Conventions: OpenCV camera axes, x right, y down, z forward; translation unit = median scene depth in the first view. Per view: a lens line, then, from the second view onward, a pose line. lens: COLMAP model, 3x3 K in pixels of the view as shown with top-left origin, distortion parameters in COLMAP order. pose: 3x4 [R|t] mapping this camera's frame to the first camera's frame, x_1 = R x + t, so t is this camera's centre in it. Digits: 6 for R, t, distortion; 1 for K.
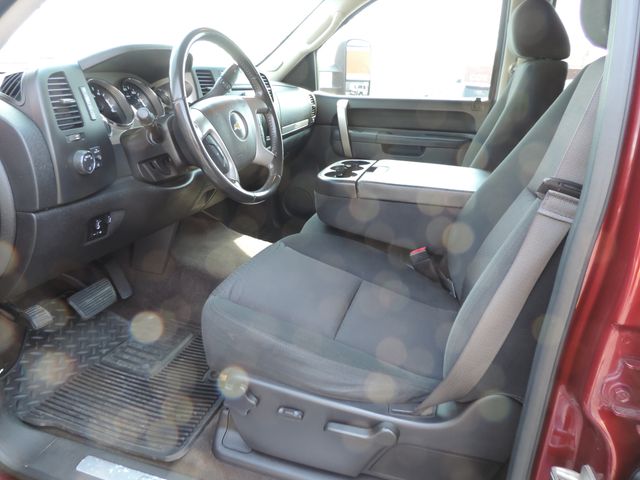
lens RADIAL K [[446.0, 0, 320.0], [0, 446.0, 240.0], [0, 0, 1]] dist [-0.026950, -0.002696]
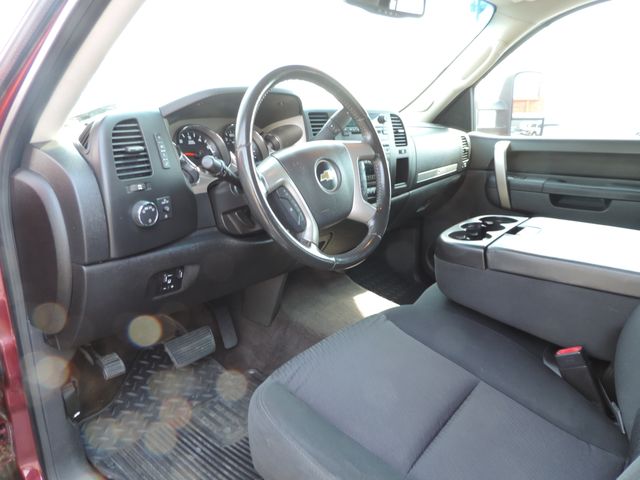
lens RADIAL K [[451.7, 0, 320.0], [0, 451.7, 240.0], [0, 0, 1]] dist [-0.003651, -0.004339]
pose [[0.928638, 0.067447, -0.364804, 0.099285], [-0.099621, 0.992554, -0.070085, -0.059776], [0.357361, 0.101425, 0.928443, 0.168855]]
